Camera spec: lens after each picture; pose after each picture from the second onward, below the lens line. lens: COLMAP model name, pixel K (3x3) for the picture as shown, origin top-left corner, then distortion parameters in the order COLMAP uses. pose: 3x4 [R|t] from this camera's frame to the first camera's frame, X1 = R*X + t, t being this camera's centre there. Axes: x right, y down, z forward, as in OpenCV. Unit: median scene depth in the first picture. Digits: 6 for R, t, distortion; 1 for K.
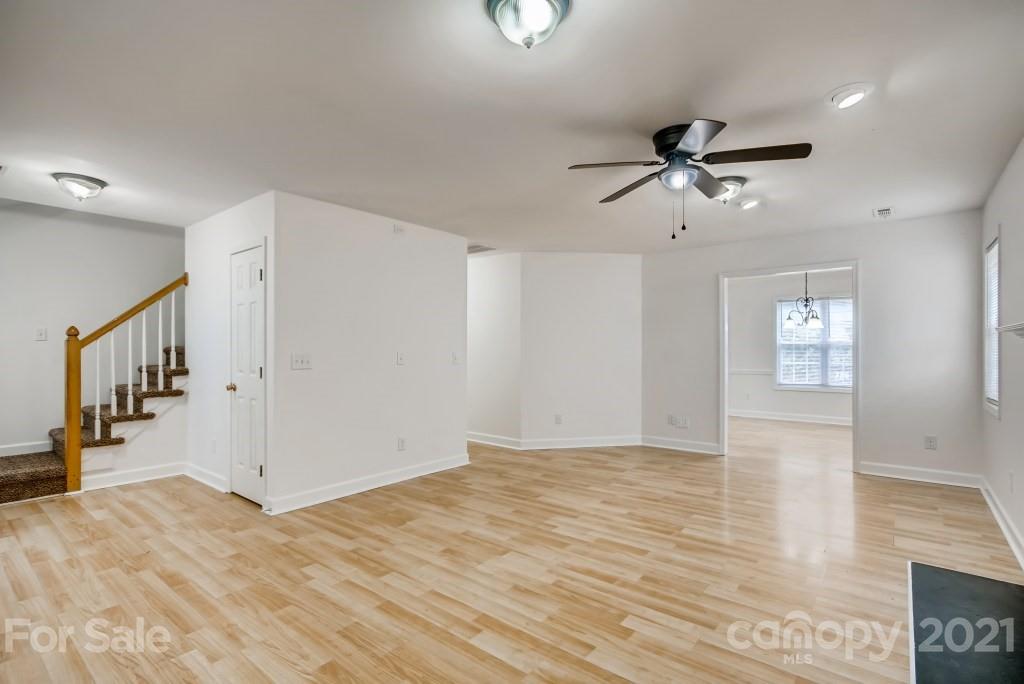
lens RADIAL K [[490.9, 0, 517.7], [0, 490.9, 338.9], [0, 0, 1]] dist [-0.009331, 0.002699]
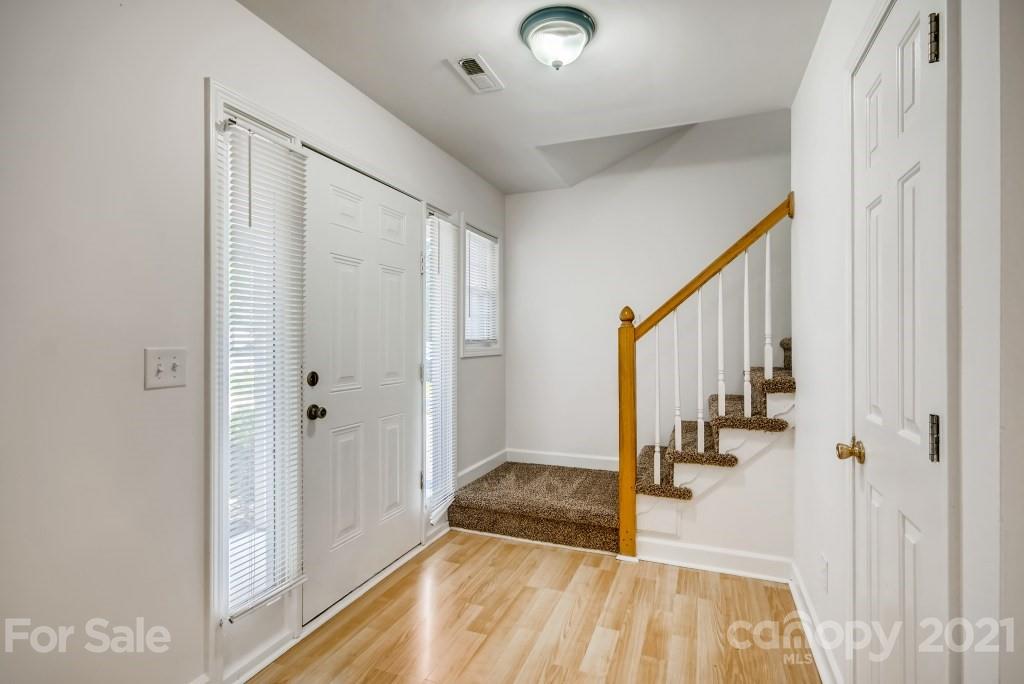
lens RADIAL K [[490.9, 0, 519.3], [0, 490.9, 343.7], [0, 0, 1]] dist [-0.009331, 0.002699]
pose [[0.312131, 0.003092, -0.950034, -0.309808], [0.016237, 0.999831, 0.008589, 0.015721], [0.949900, -0.018107, 0.312028, 0.629420]]
